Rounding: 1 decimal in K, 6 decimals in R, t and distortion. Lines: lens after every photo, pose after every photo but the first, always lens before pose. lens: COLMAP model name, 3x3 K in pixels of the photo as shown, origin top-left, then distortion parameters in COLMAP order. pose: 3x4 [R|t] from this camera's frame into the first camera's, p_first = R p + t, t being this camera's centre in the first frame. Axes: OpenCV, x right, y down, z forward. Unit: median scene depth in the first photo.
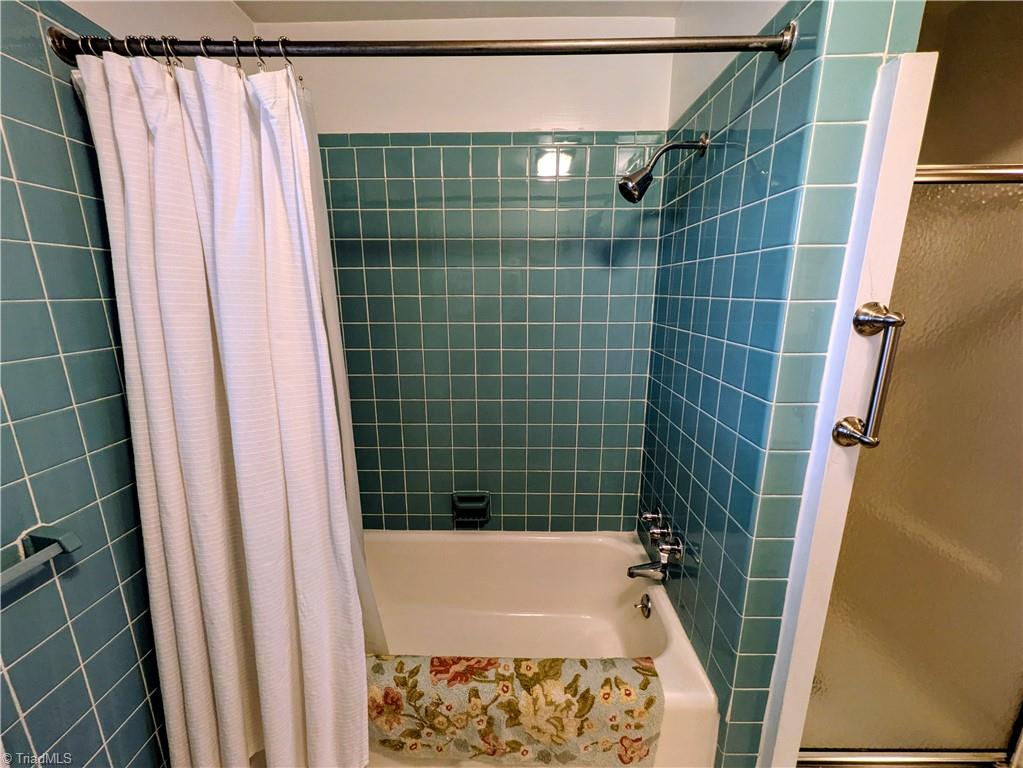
lens RADIAL K [[417.0, 0, 510.2], [0, 417.0, 386.2], [0, 0, 1]] dist [-0.000231, -0.001681]
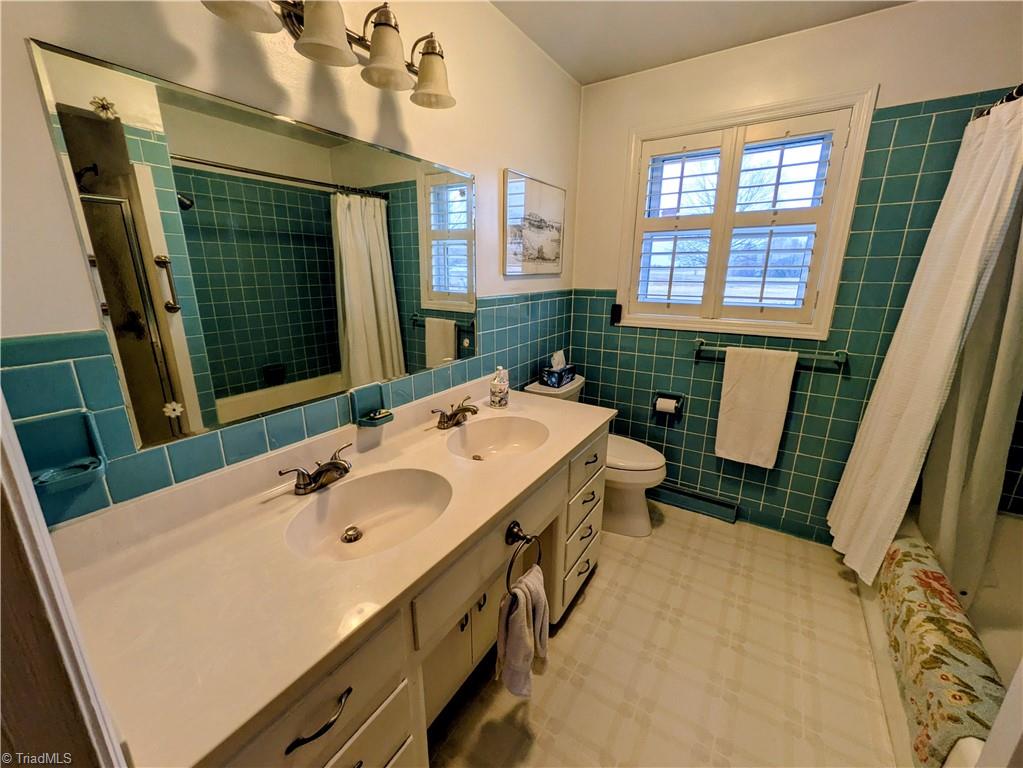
lens RADIAL K [[417.0, 0, 510.7], [0, 417.0, 383.8], [0, 0, 1]] dist [-0.000231, -0.001681]
pose [[-0.528561, 0.219014, -0.820156, 1.399224], [-0.195030, 0.908972, 0.368421, -0.026459], [0.826188, 0.354688, -0.437732, 0.355784]]
